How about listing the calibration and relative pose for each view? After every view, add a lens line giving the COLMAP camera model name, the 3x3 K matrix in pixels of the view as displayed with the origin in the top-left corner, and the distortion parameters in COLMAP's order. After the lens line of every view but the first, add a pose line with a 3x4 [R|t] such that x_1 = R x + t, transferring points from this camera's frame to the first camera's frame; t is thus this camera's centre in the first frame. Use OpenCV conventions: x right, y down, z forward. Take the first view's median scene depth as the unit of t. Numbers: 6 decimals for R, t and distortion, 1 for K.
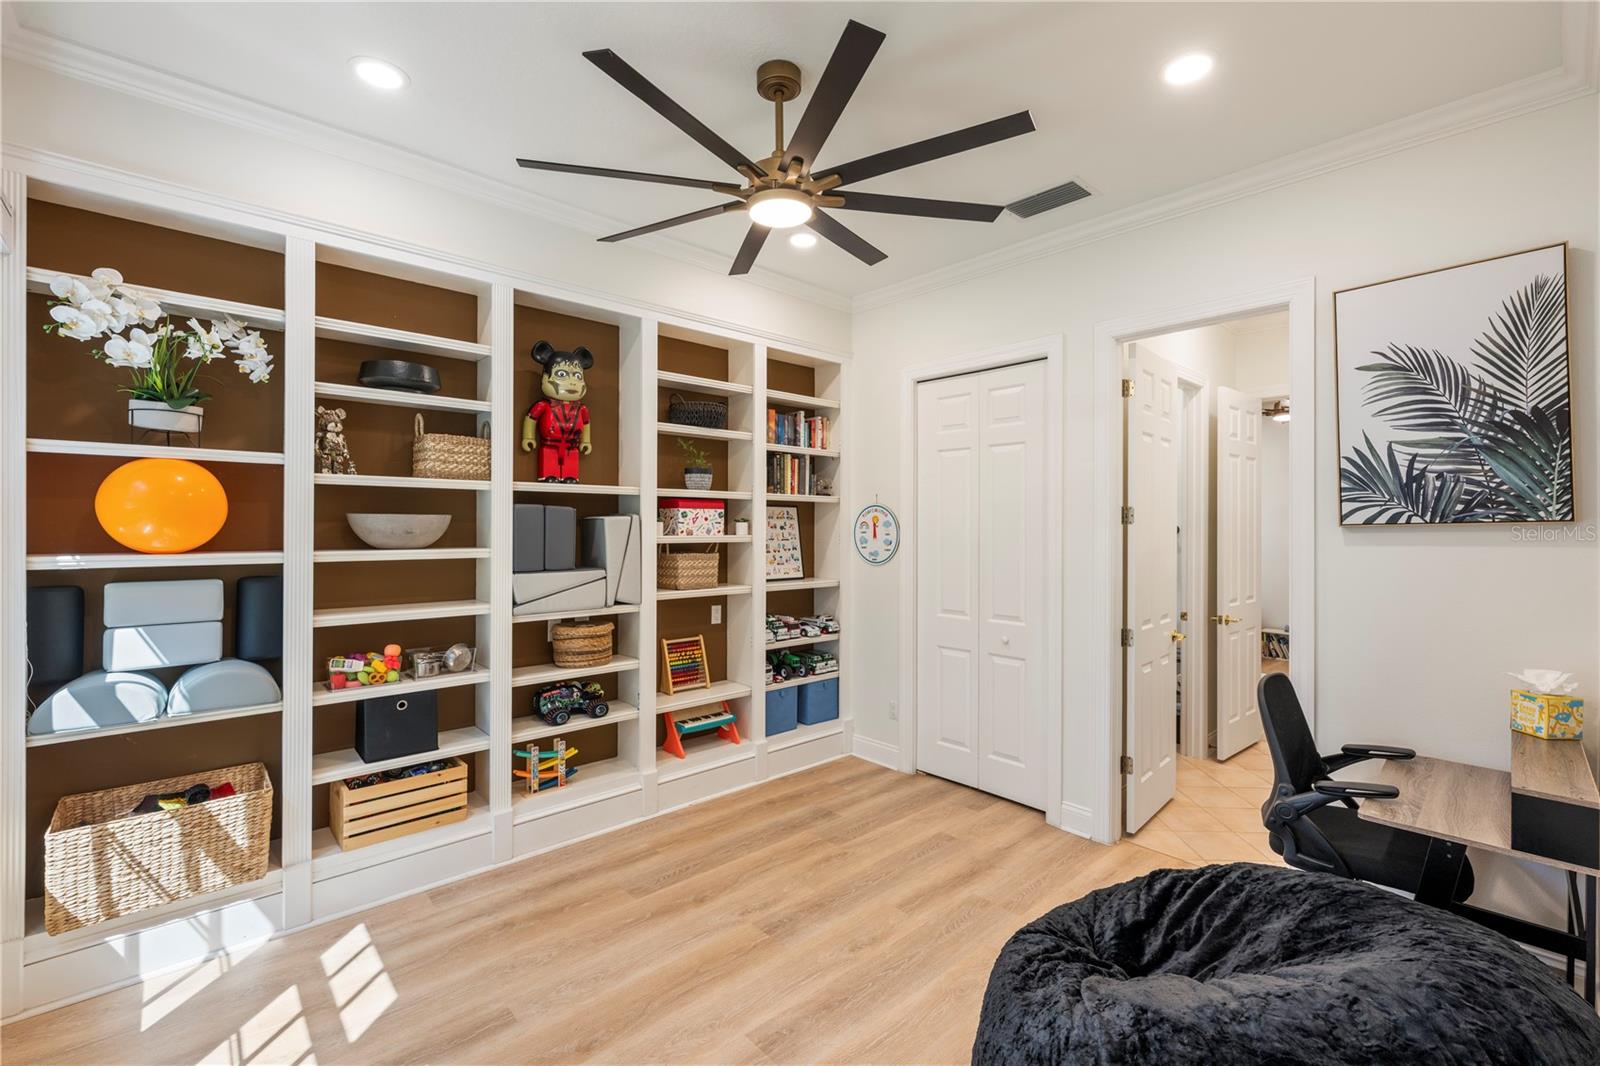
lens RADIAL K [[694.0, 0, 803.0], [0, 694.0, 519.6], [0, 0, 1]] dist [0.000248, -0.001247]
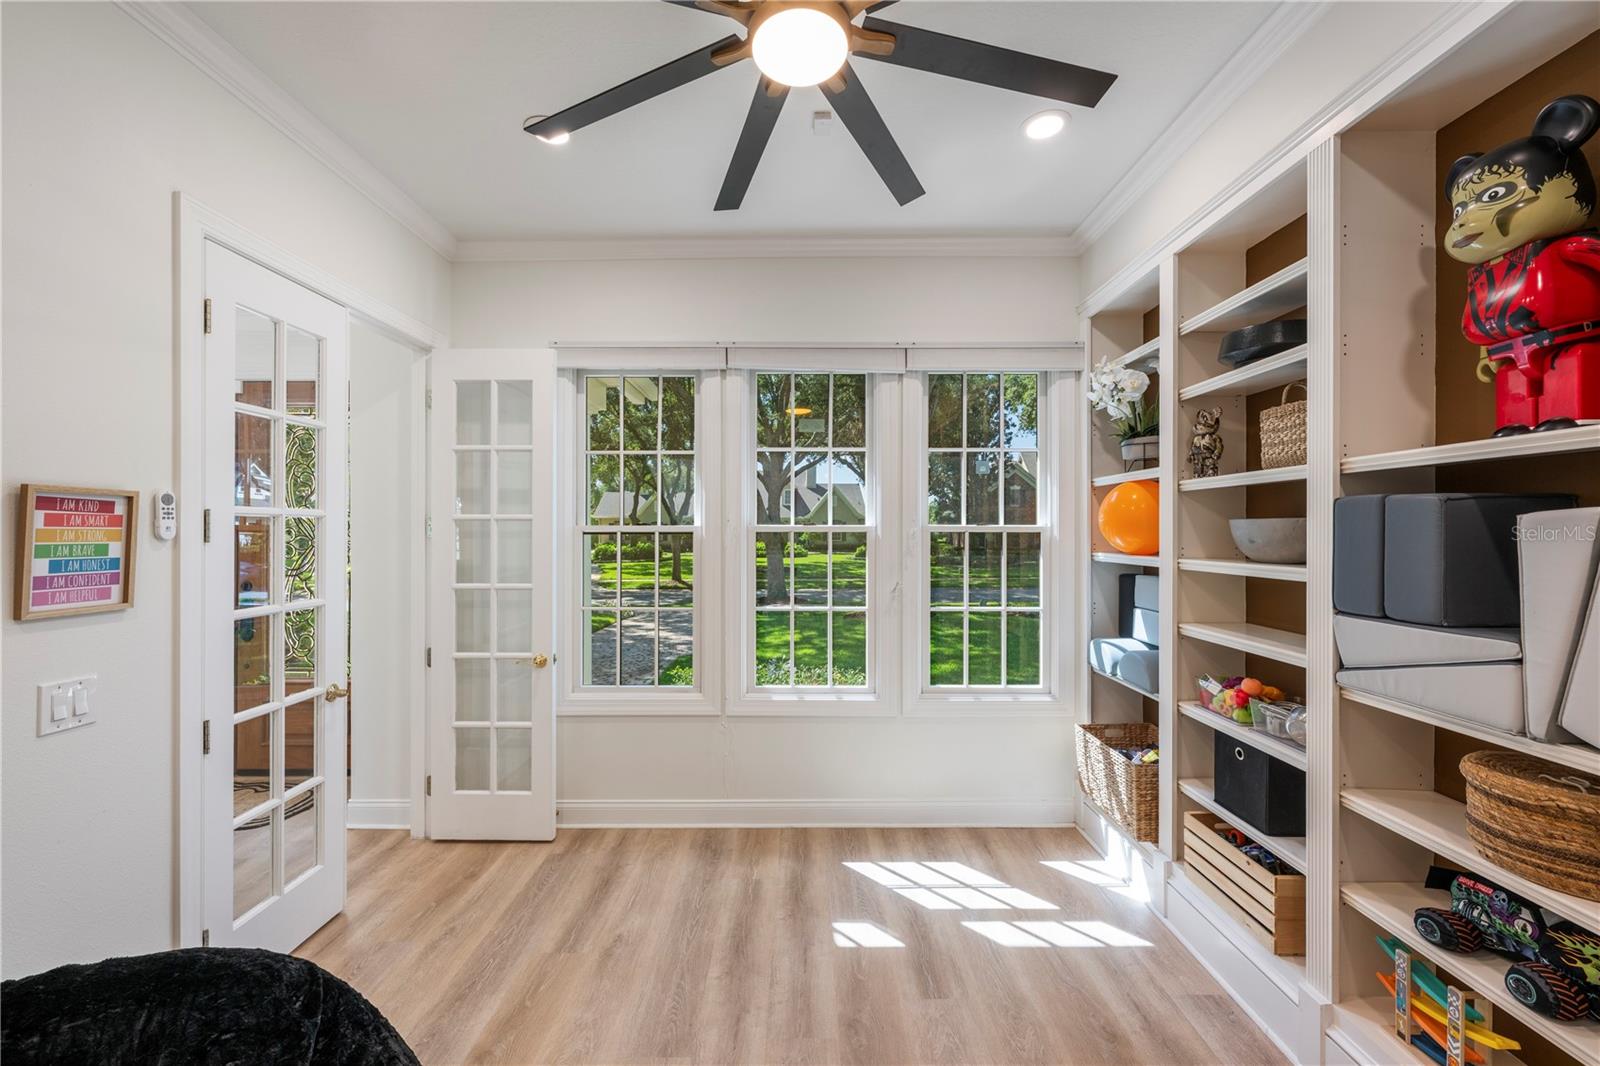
lens RADIAL K [[645.4, 0, 796.6], [0, 645.4, 535.7], [0, 0, 1]] dist [-0.001926, 0.000696]
pose [[-0.683193, -0.003430, -0.730229, 0.334437], [0.002445, 0.999973, -0.006984, 0.014880], [0.730233, -0.006557, -0.683166, 1.150259]]
